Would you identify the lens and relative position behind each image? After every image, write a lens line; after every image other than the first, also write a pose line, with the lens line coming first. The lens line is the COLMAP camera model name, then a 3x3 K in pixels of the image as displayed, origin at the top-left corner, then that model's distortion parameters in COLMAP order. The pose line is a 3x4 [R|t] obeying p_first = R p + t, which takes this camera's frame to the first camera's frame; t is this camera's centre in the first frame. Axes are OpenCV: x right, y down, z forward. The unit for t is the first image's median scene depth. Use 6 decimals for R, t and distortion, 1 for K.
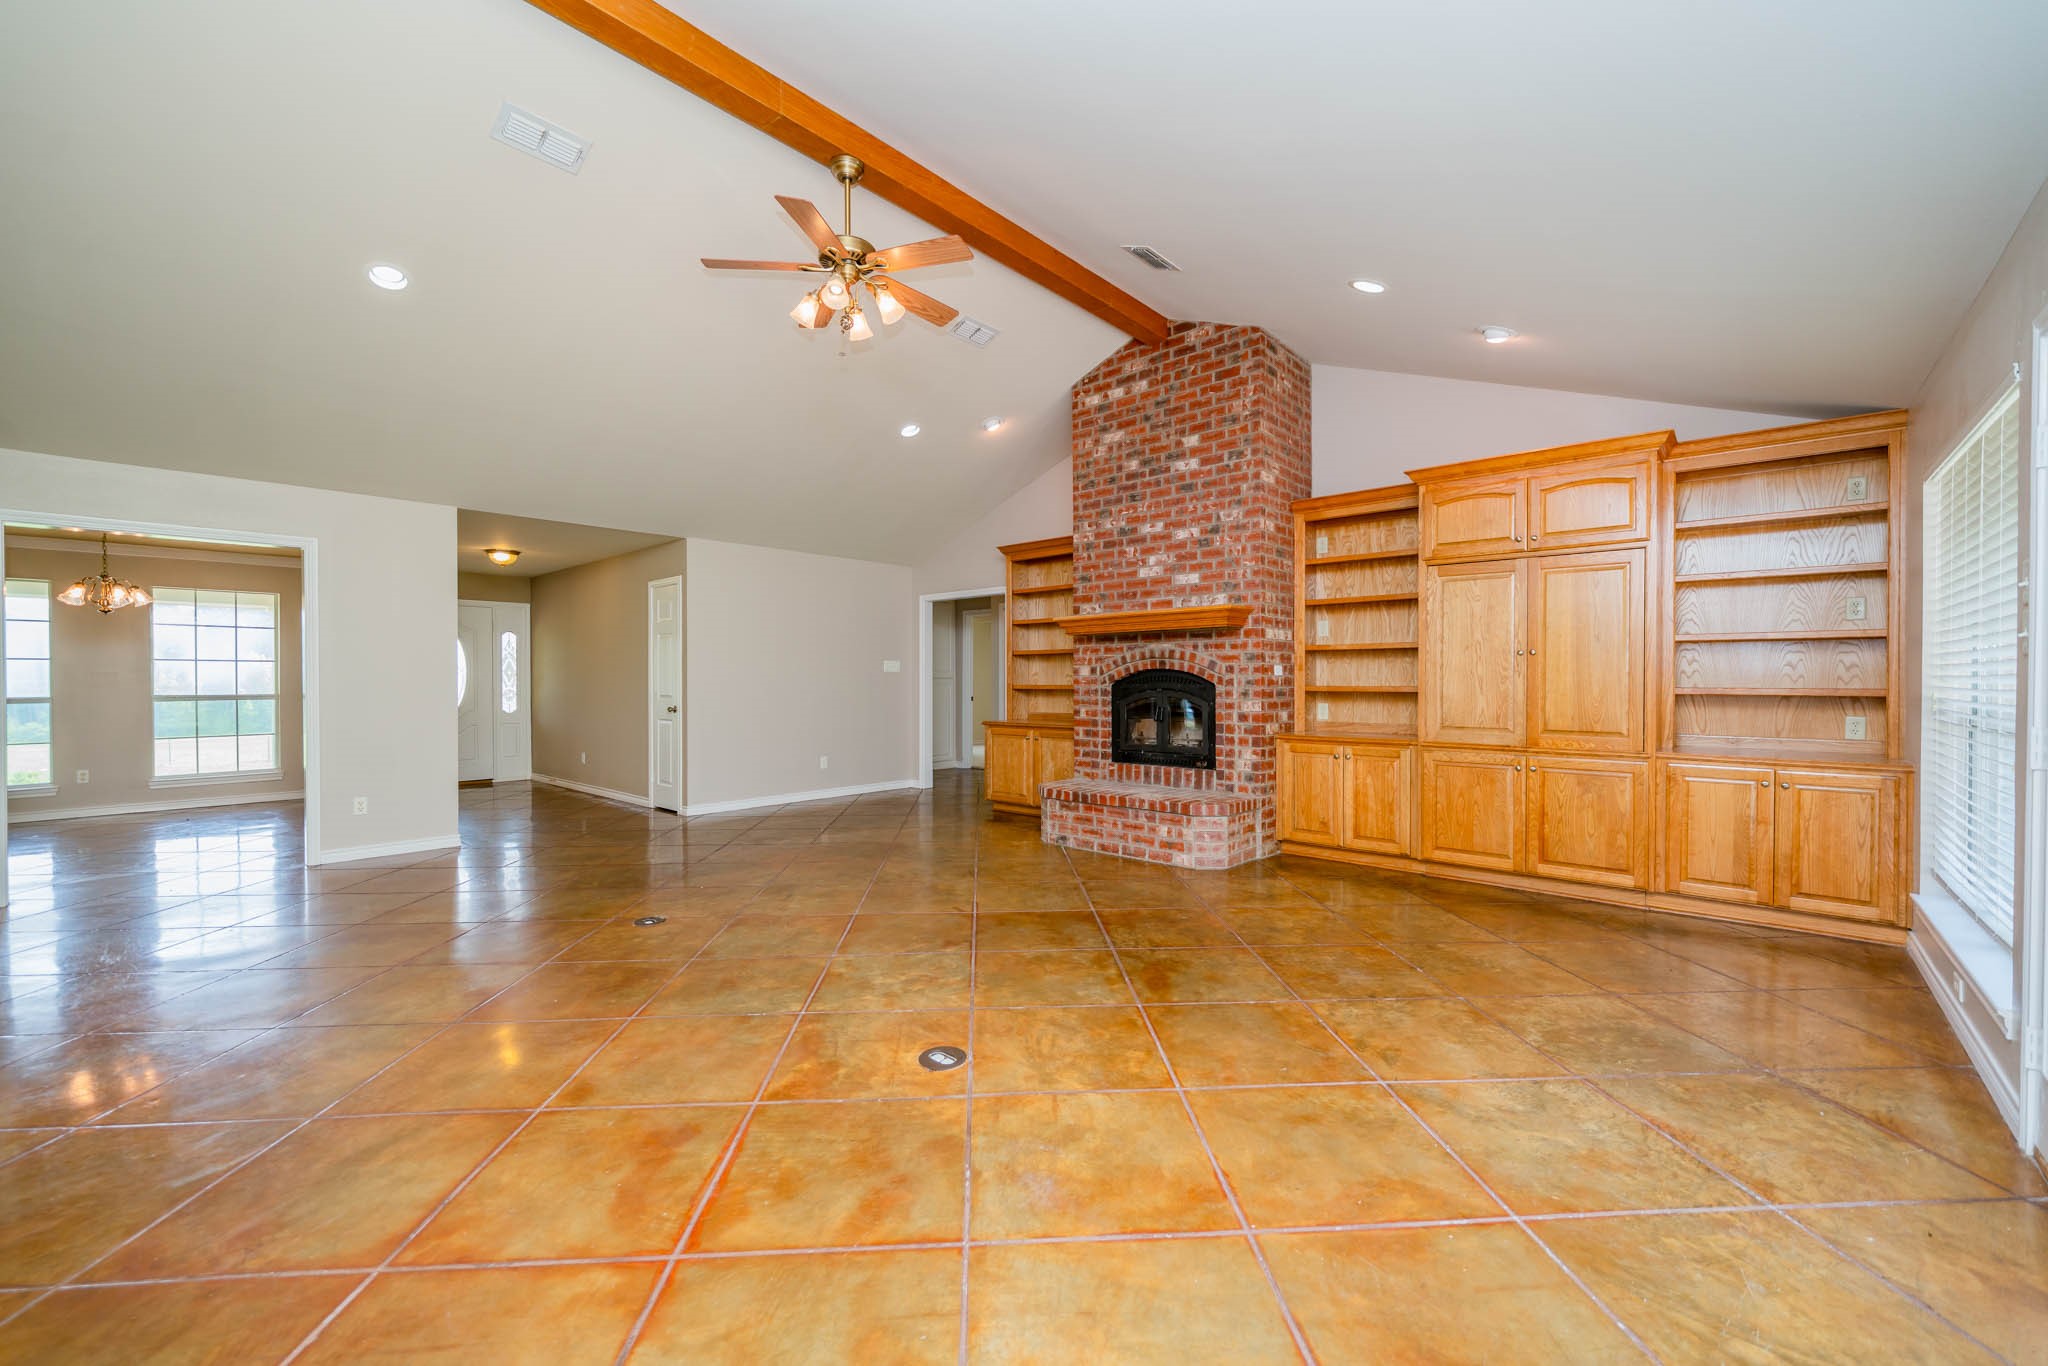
lens RADIAL K [[806.6, 0, 991.9], [0, 806.6, 676.7], [0, 0, 1]] dist [-0.001267, -0.000047]
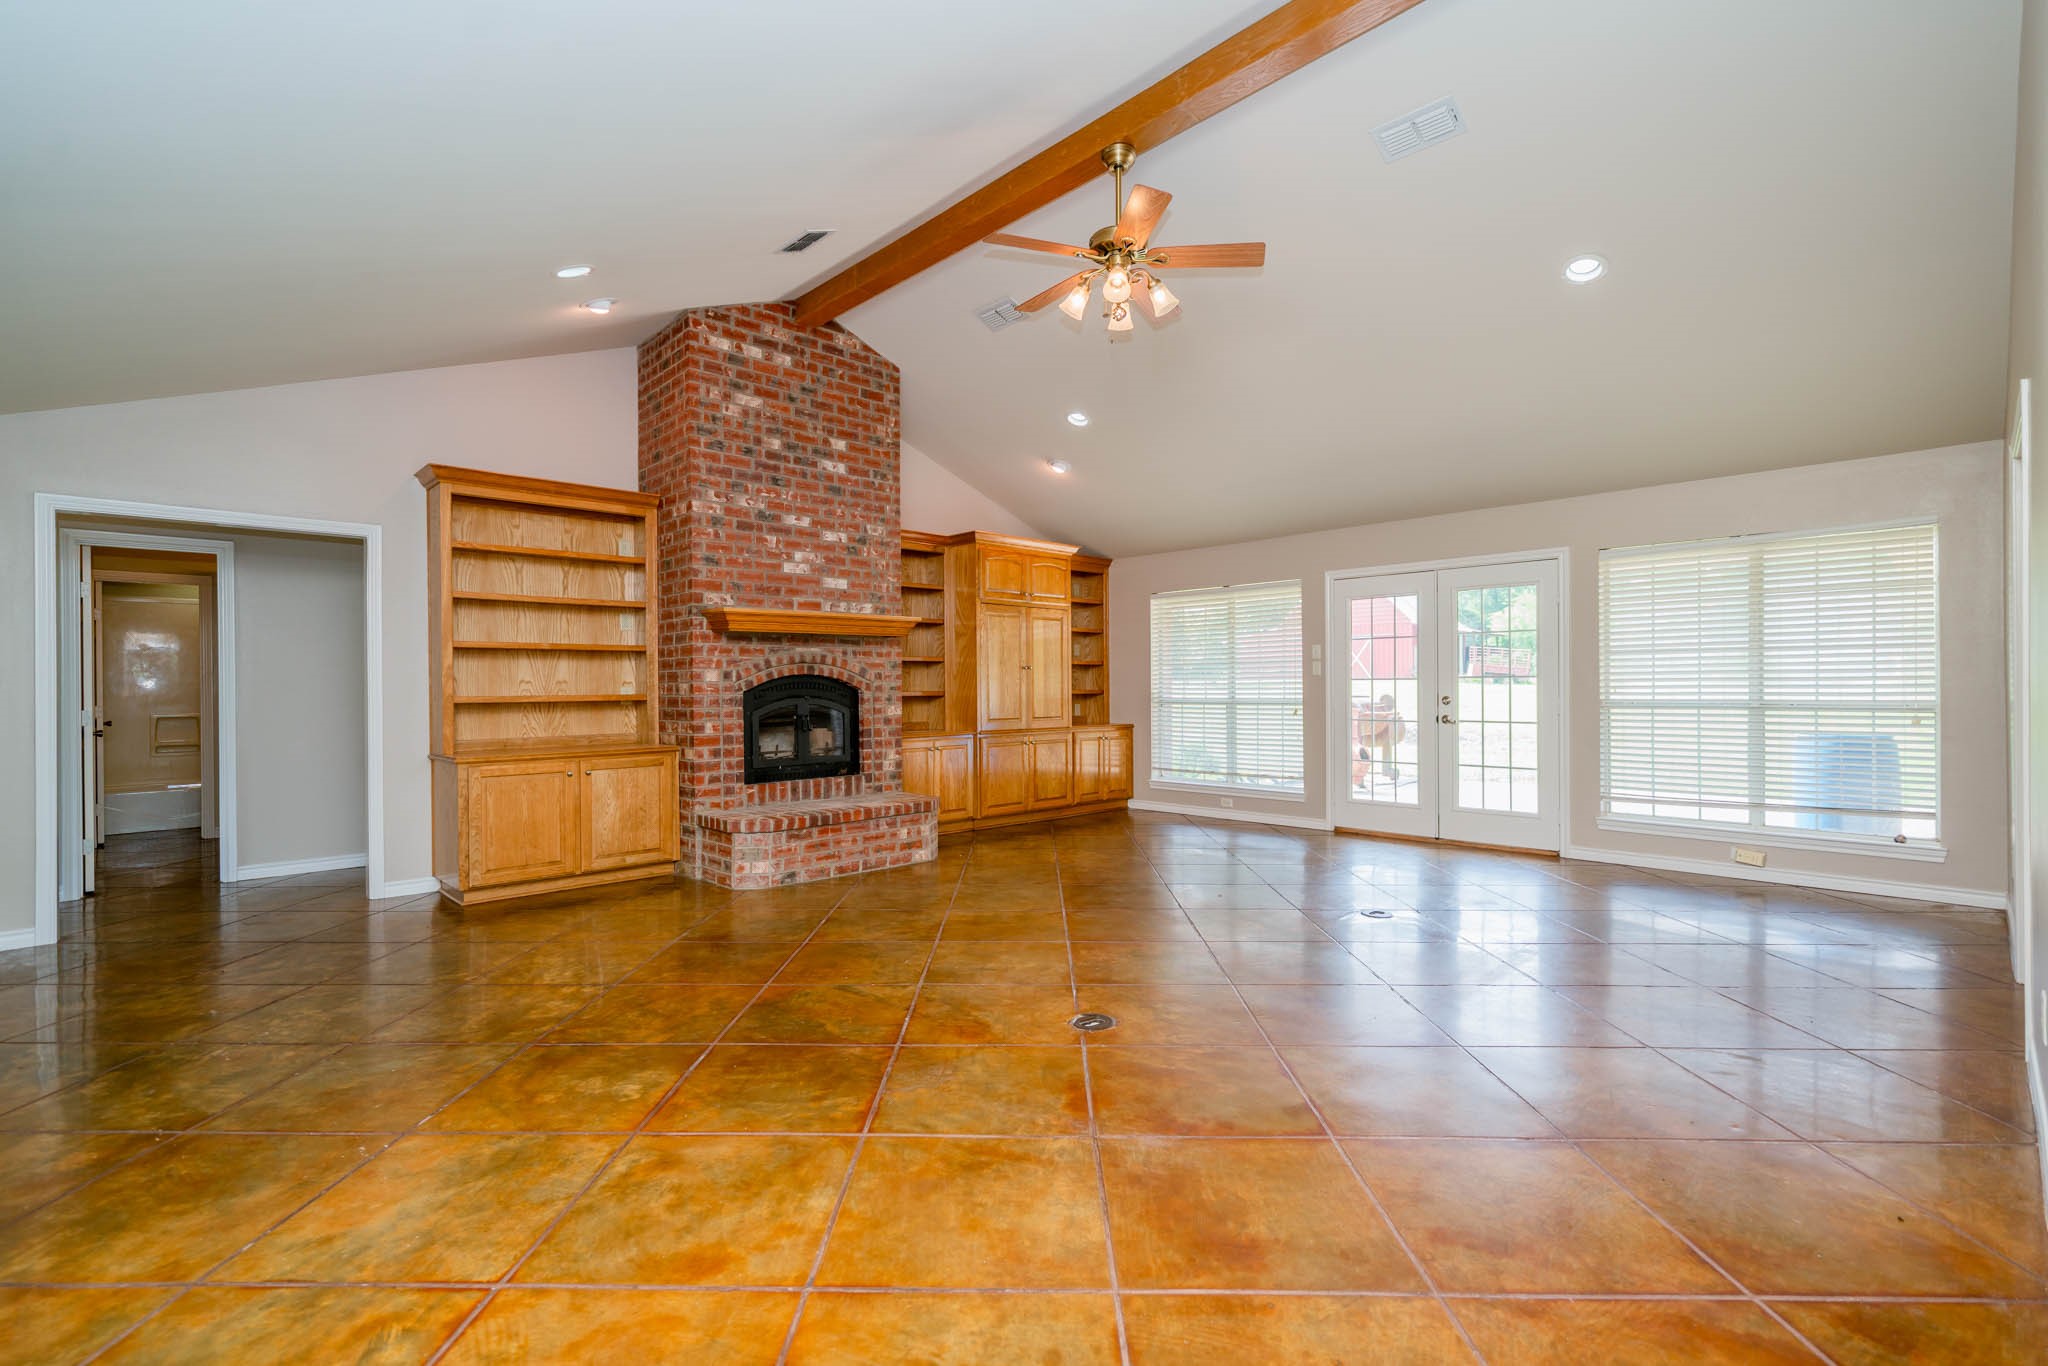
lens RADIAL K [[902.8, 0, 1024.0], [0, 902.8, 683.0], [0, 0, 1]] dist [0.000587, 0.000012]
pose [[0.062240, 0.008971, 0.998021, -0.826085], [0.006264, 0.999936, -0.009378, 0.011195], [-0.998042, 0.006835, 0.062180, 0.695126]]
